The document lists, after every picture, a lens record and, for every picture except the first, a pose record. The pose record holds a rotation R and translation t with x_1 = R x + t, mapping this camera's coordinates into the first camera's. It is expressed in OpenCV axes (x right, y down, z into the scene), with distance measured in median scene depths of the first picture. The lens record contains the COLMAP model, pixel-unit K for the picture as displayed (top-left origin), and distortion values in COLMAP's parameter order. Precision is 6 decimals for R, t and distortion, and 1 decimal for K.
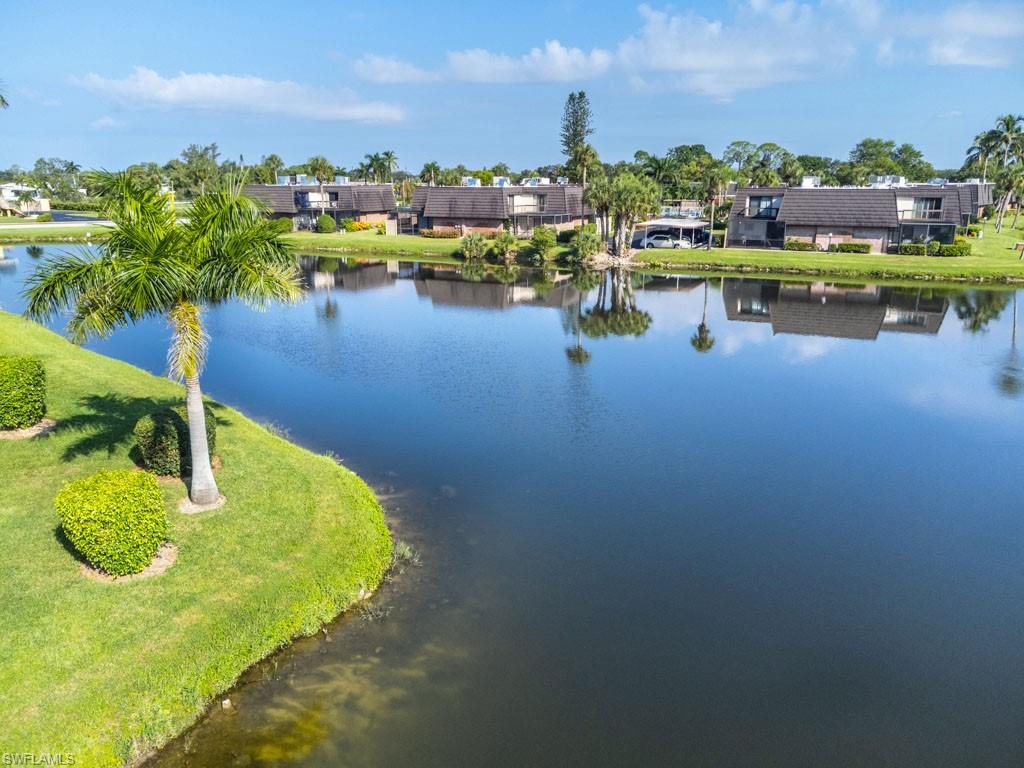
lens RADIAL K [[779.6, 0, 512.0], [0, 779.6, 384.0], [0, 0, 1]] dist [0.009187, 0.026419]
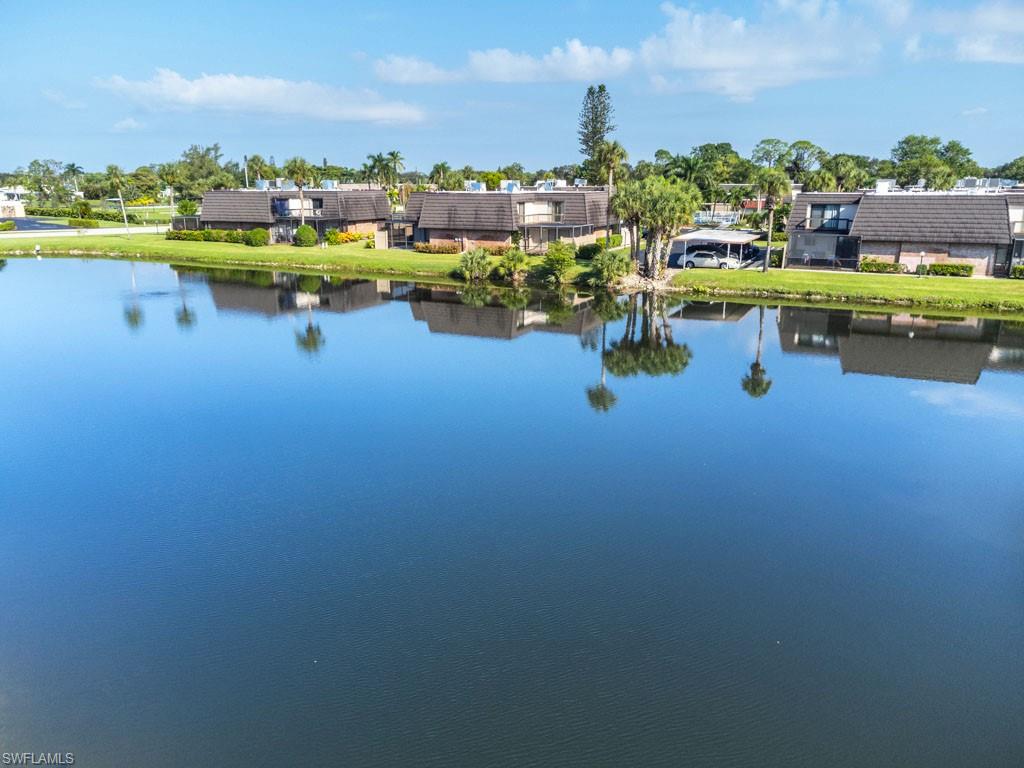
lens RADIAL K [[785.3, 0, 512.0], [0, 785.3, 384.0], [0, 0, 1]] dist [-0.013041, 0.060467]
pose [[0.999675, 0.003858, -0.025208, 0.010470], [-0.003881, 0.999992, -0.000847, -0.046624], [0.025205, 0.000944, 0.999682, 0.158956]]
